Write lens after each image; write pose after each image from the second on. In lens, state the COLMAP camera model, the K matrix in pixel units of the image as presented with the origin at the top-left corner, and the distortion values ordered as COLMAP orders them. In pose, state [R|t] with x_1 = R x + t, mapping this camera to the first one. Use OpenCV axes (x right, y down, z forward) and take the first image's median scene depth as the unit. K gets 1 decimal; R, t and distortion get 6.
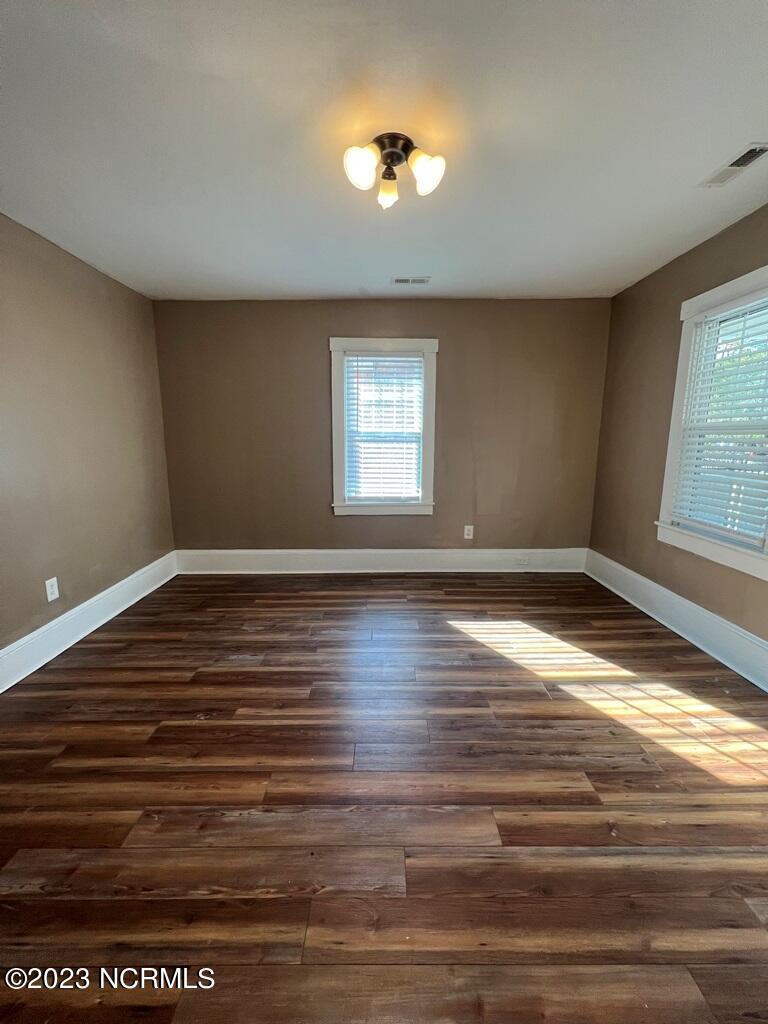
lens RADIAL K [[407.1, 0, 385.5], [0, 407.1, 515.0], [0, 0, 1]] dist [-0.001071, 0.000259]
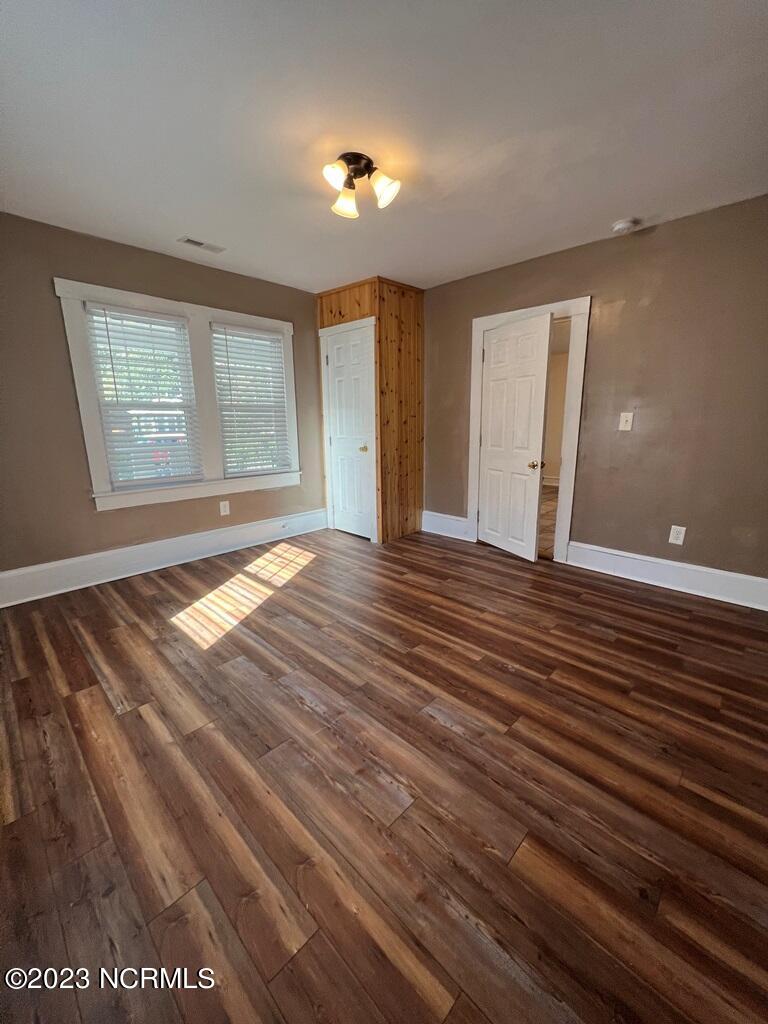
lens RADIAL K [[408.7, 0, 392.2], [0, 408.7, 512.1], [0, 0, 1]] dist [0.000886, 0.000736]
pose [[-0.720916, -0.152537, 0.676027, -0.760674], [0.133482, 0.926649, 0.351432, -0.265857], [-0.680046, 0.343590, -0.647675, 1.506449]]
